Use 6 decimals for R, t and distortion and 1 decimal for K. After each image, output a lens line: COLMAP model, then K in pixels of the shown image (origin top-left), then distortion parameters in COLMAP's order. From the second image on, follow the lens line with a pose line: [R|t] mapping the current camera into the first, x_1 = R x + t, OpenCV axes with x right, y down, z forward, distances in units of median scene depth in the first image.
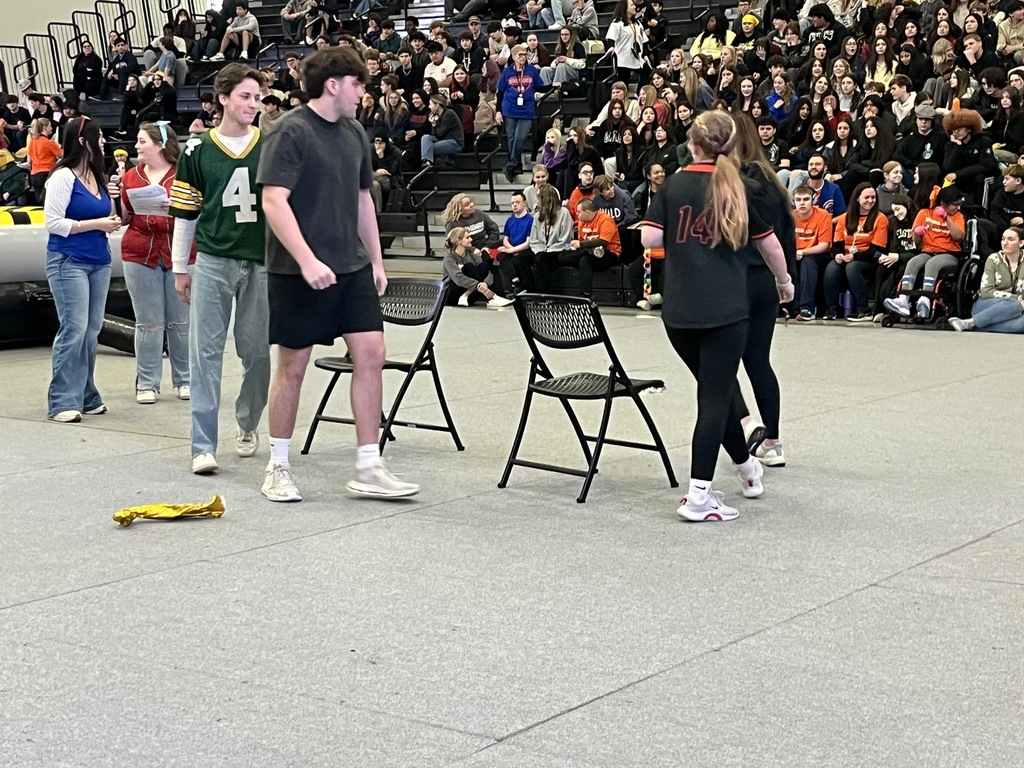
lens RADIAL K [[1786.9, 0, 512.0], [0, 1786.9, 384.0], [0, 0, 1]] dist [0.167541, -0.640193]
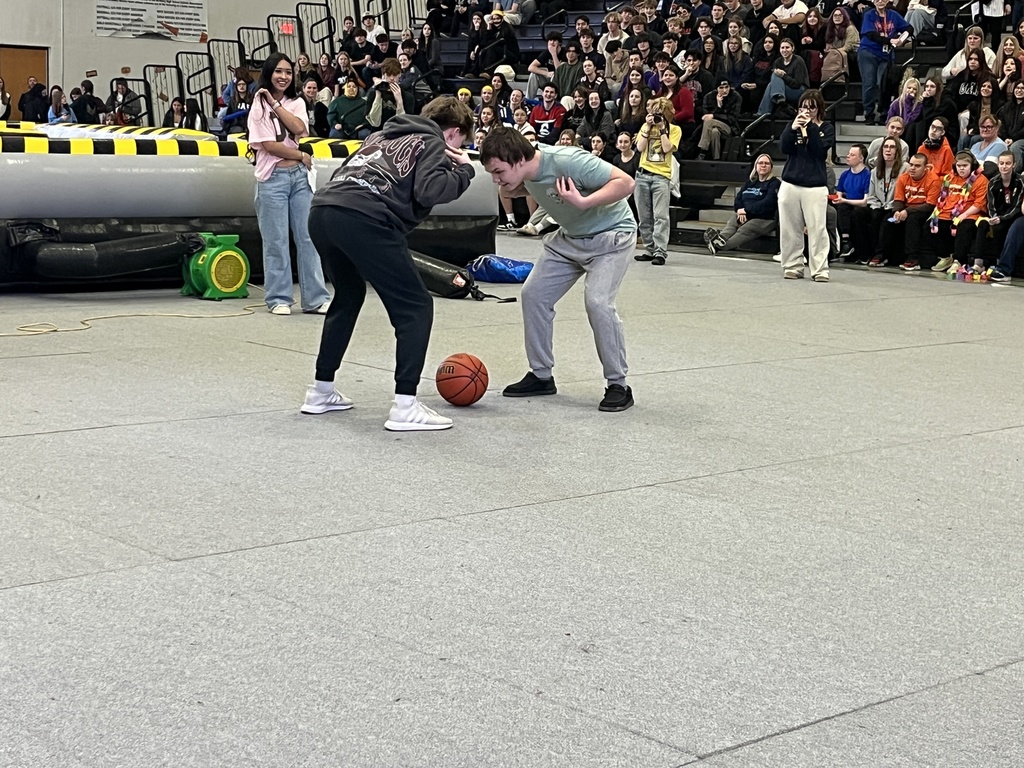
lens RADIAL K [[1786.9, 0, 512.0], [0, 1786.9, 384.0], [0, 0, 1]] dist [0.167541, -0.640193]
pose [[0.978802, 0.067612, -0.193329, 0.050654], [-0.061953, 0.997459, 0.035174, -0.009540], [0.195216, -0.022451, 0.980503, 0.093965]]
